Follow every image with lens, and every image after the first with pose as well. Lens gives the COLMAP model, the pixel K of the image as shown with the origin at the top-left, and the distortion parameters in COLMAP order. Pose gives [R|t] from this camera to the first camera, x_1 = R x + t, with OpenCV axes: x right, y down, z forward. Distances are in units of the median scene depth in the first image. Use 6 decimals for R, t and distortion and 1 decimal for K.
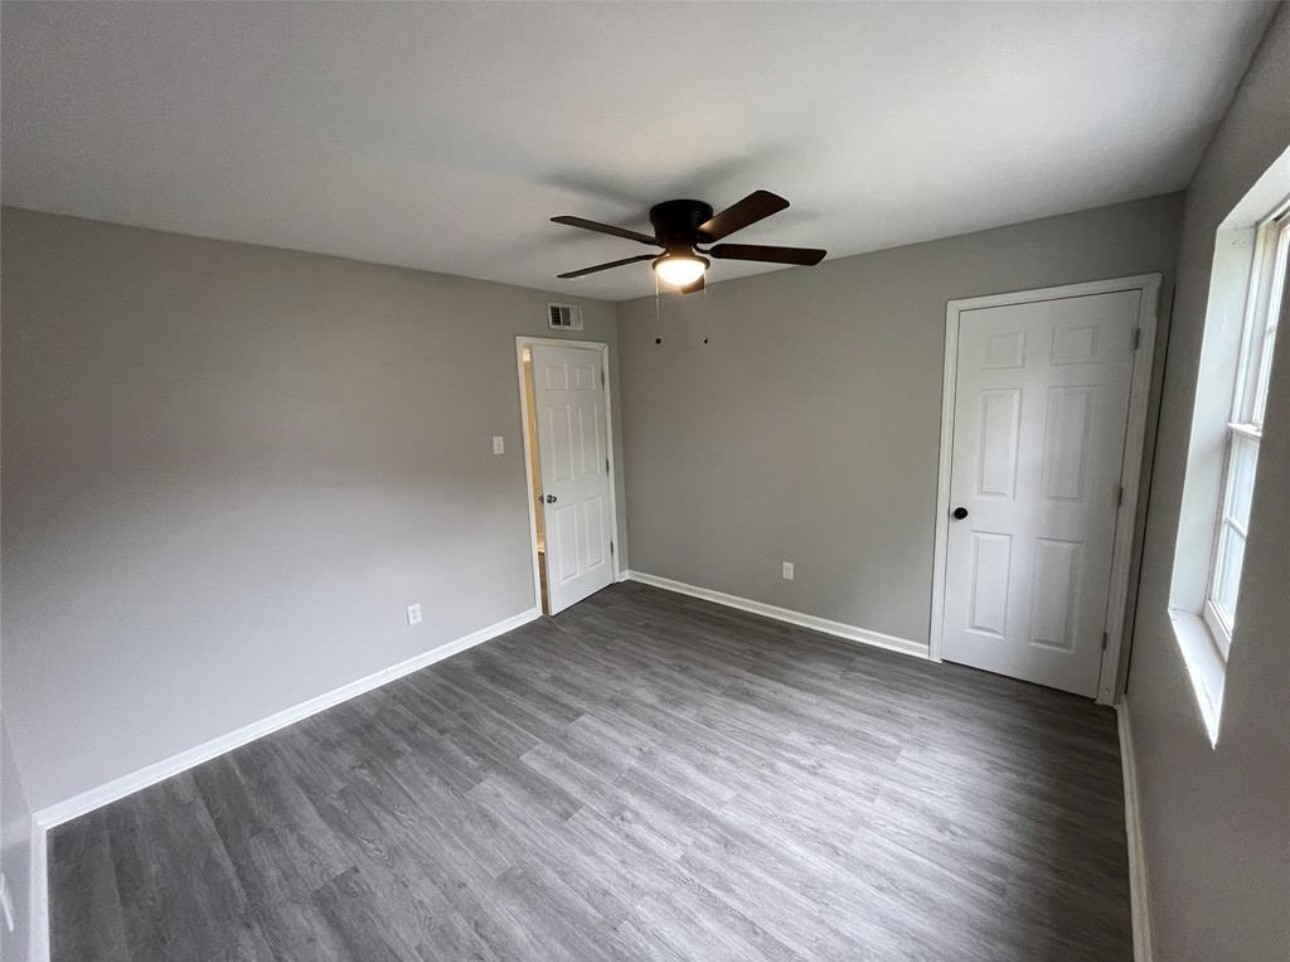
lens RADIAL K [[520.2, 0, 635.7], [0, 520.2, 481.6], [0, 0, 1]] dist [-0.002353, 0.000467]
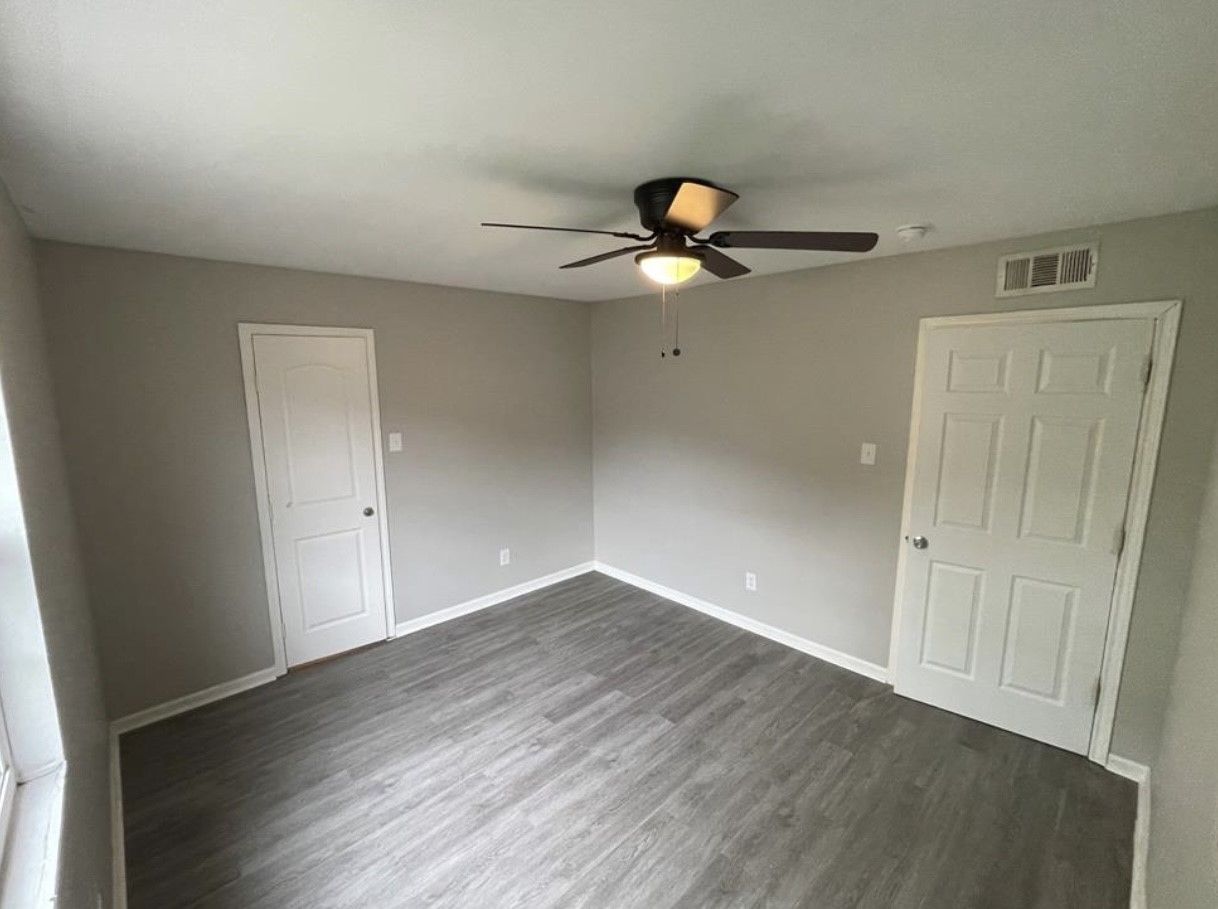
lens RADIAL K [[491.2, 0, 600.2], [0, 491.2, 455.0], [0, 0, 1]] dist [-0.002353, 0.000467]
pose [[-0.065474, 0.197442, -0.978126, 0.920955], [-0.157761, 0.965853, 0.205524, -0.290074], [0.985304, 0.167767, -0.032090, 0.985901]]
